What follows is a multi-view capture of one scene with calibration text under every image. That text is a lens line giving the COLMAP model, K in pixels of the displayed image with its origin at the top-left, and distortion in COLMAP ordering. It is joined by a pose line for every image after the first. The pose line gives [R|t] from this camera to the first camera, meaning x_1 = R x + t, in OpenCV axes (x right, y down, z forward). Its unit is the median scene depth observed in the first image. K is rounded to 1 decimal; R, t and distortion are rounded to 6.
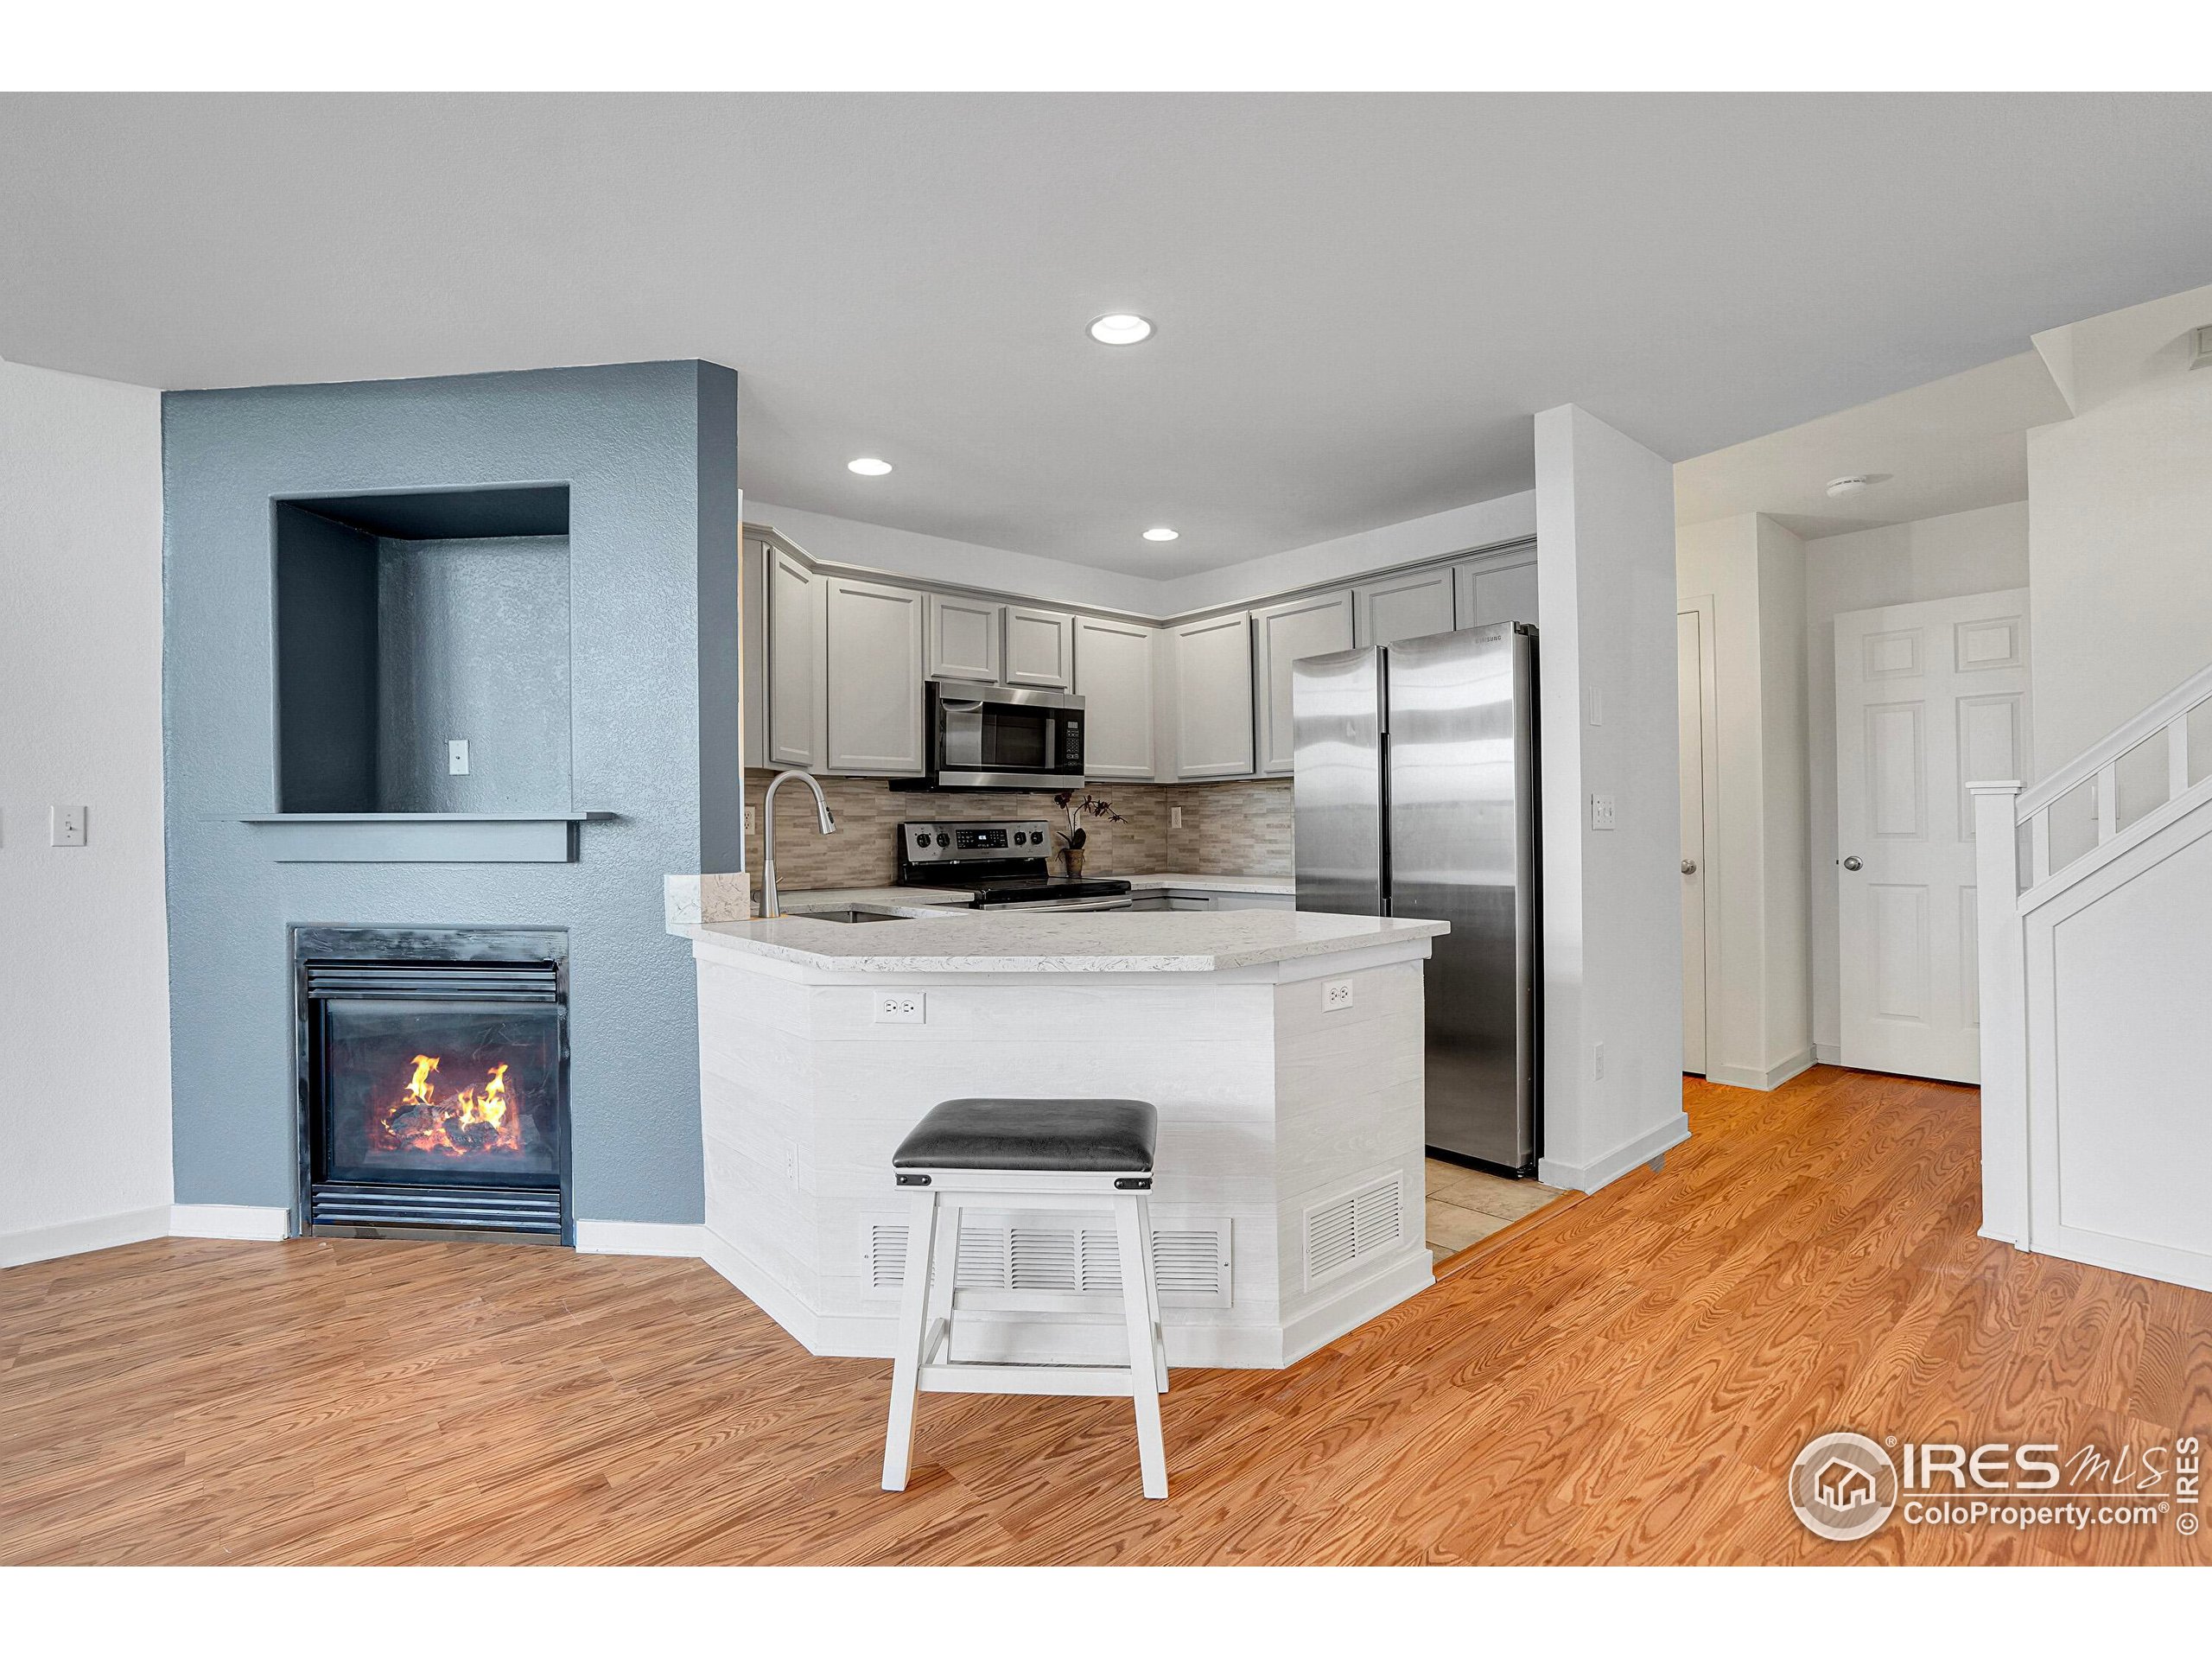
lens RADIAL K [[1024.0, 0, 1087.9], [0, 1024.0, 834.8], [0, 0, 1]] dist [-0.030184, 0.006340]
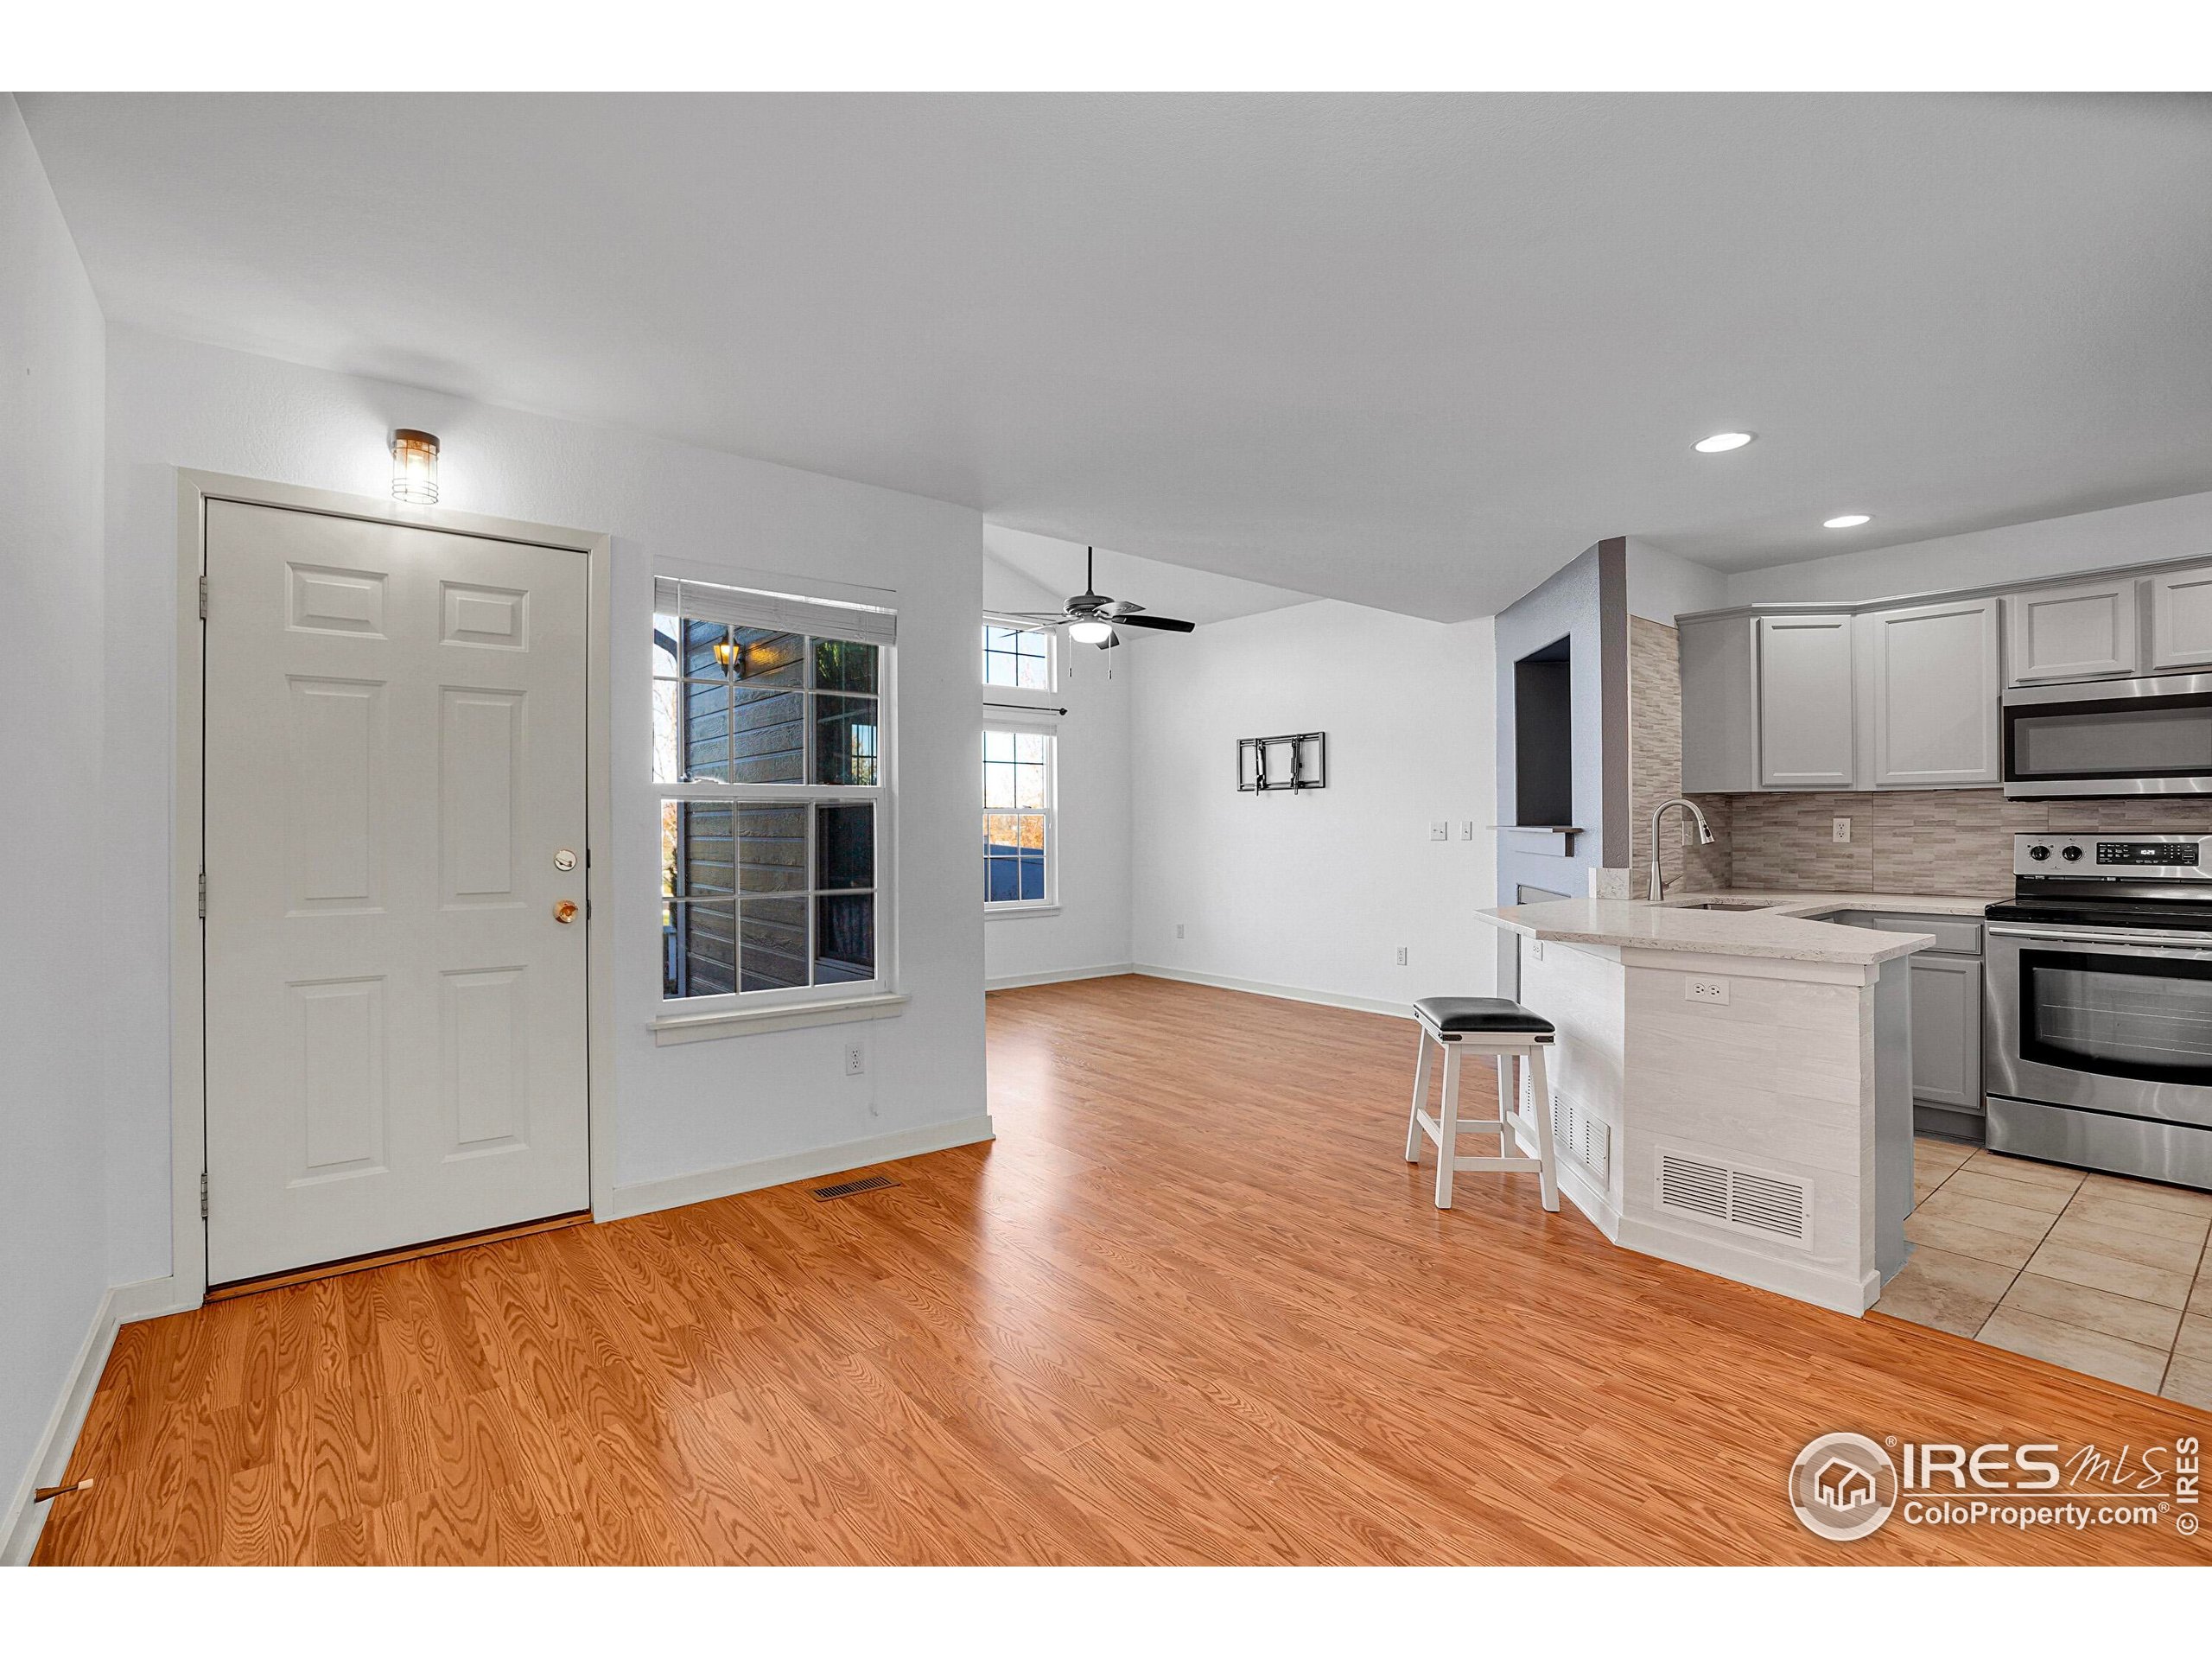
lens RADIAL K [[1024.0, 0, 1110.4], [0, 1024.0, 823.0], [0, 0, 1]] dist [-0.030184, 0.006340]
pose [[-0.019203, 0.006269, -0.999796, 0.808796], [-0.004763, 0.999968, 0.006361, -0.024752], [0.999804, 0.004884, -0.019173, 0.178490]]
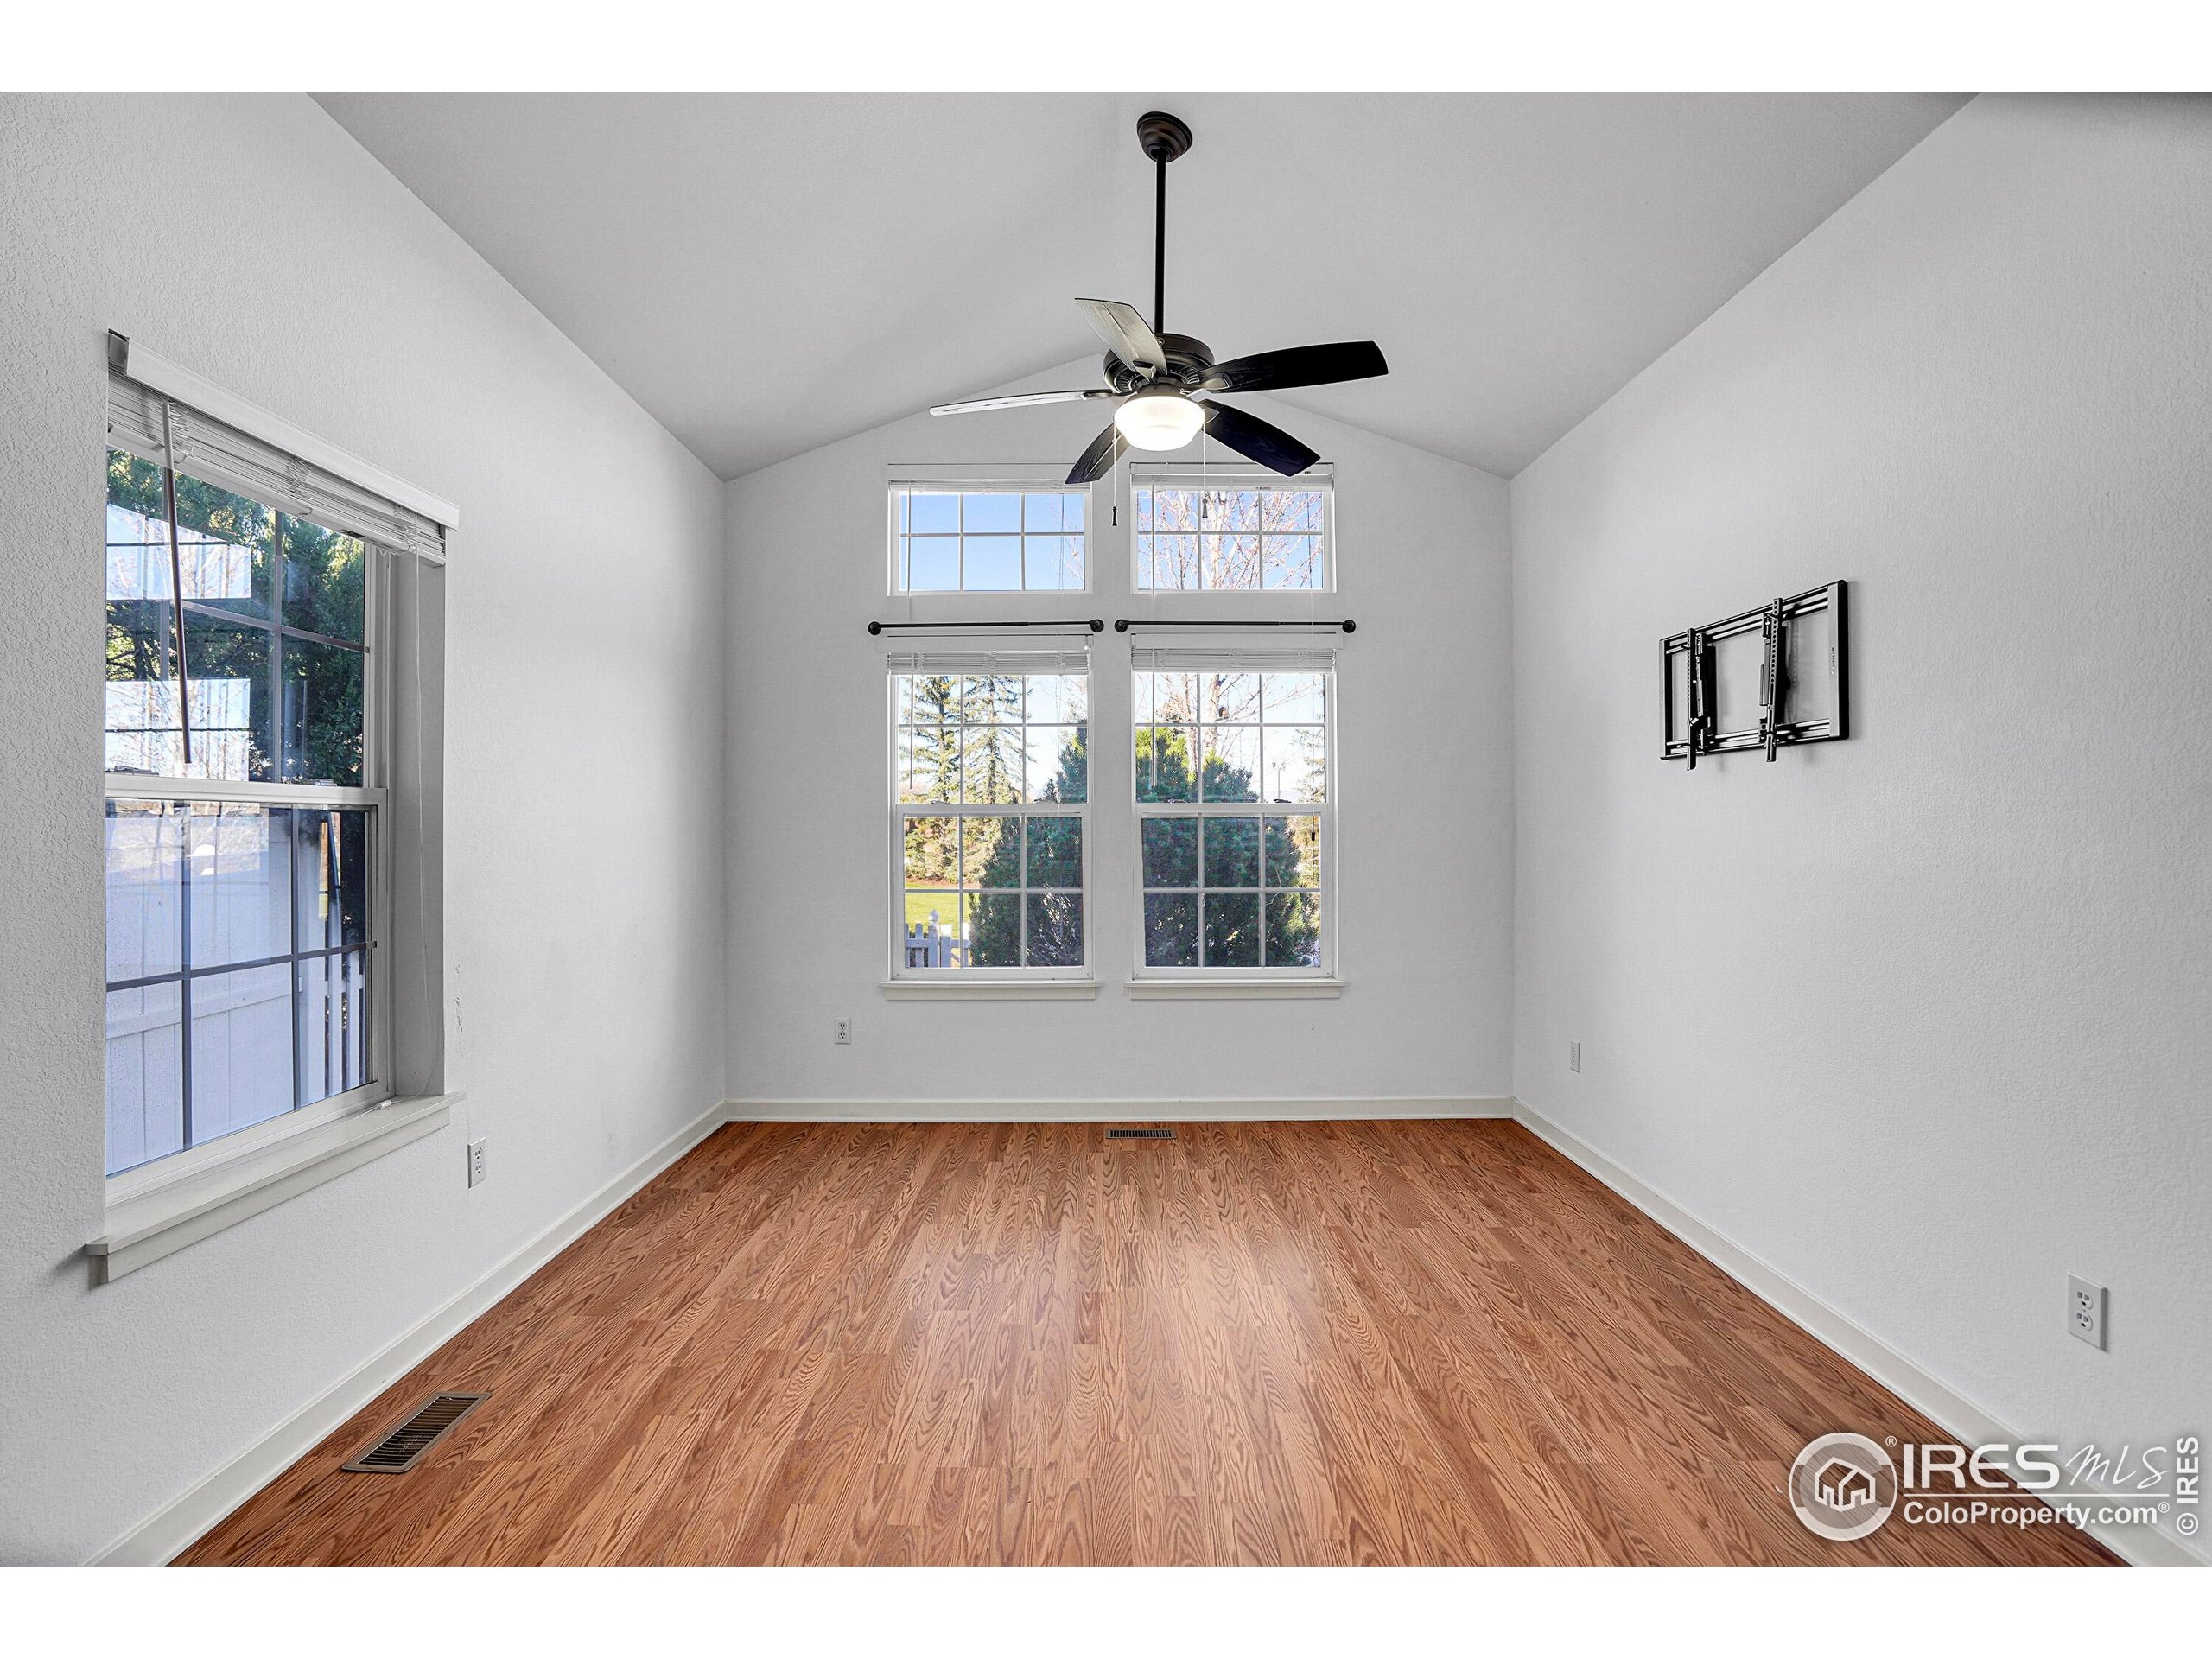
lens RADIAL K [[1024.0, 0, 1105.6], [0, 1024.0, 829.2], [0, 0, 1]] dist [-0.030184, 0.006340]
pose [[-0.646777, 0.013649, -0.762557, -0.183461], [-0.001756, 0.999811, 0.019385, -0.033030], [0.762677, 0.013877, -0.646631, 0.558335]]
